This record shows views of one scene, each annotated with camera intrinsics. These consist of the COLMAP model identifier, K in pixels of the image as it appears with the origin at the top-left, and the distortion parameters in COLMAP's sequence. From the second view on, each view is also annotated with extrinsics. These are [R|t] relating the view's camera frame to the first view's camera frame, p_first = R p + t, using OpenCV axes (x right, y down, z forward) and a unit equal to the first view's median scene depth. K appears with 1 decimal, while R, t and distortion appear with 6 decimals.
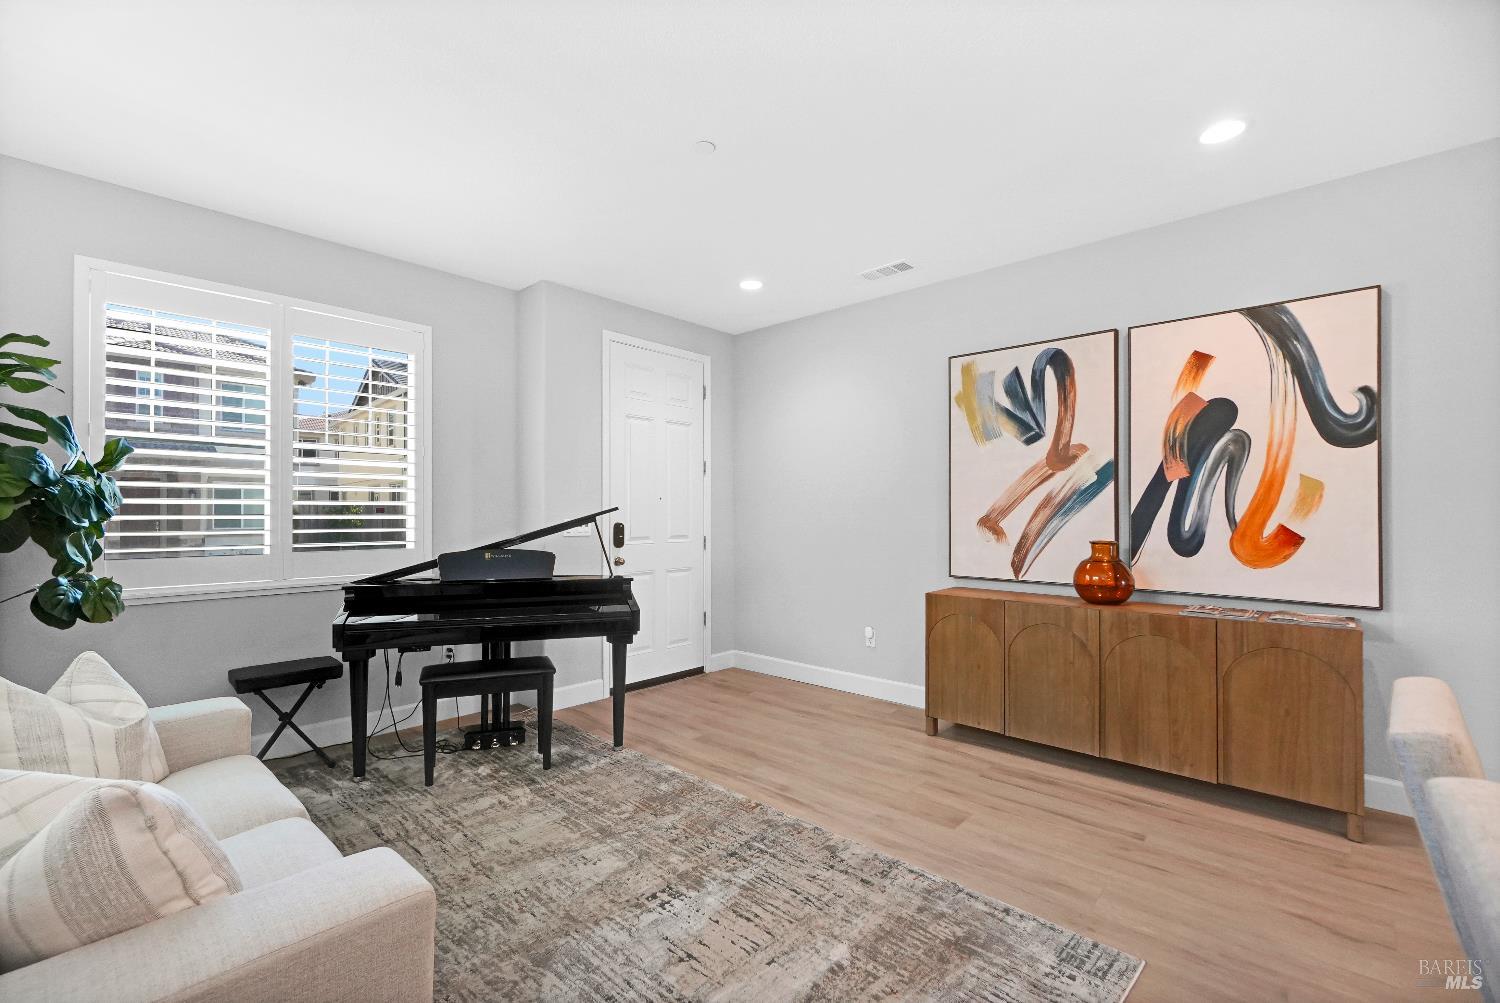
lens RADIAL K [[649.9, 0, 729.2], [0, 649.9, 507.8], [0, 0, 1]] dist [0.002205, 0.000346]
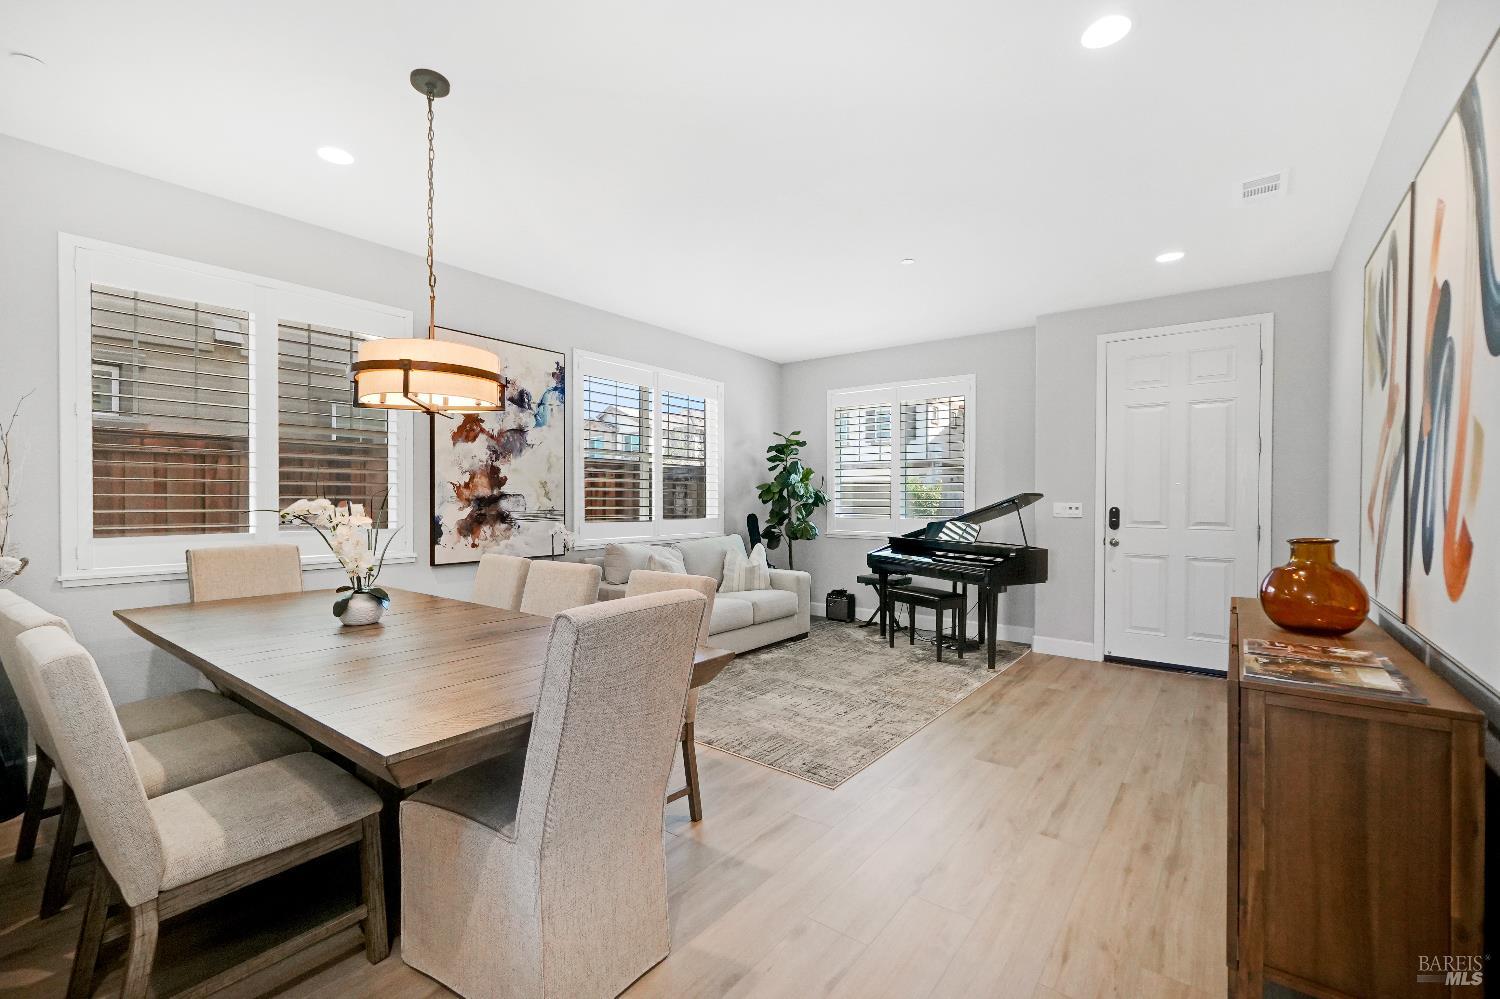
lens RADIAL K [[645.4, 0, 725.3], [0, 645.4, 503.9], [0, 0, 1]] dist [-0.000222, 0.000612]
pose [[0.088768, 0.008398, -0.996017, 1.142317], [0.005042, 0.999948, 0.008880, 0.006367], [0.996040, -0.005810, 0.088721, 0.334233]]
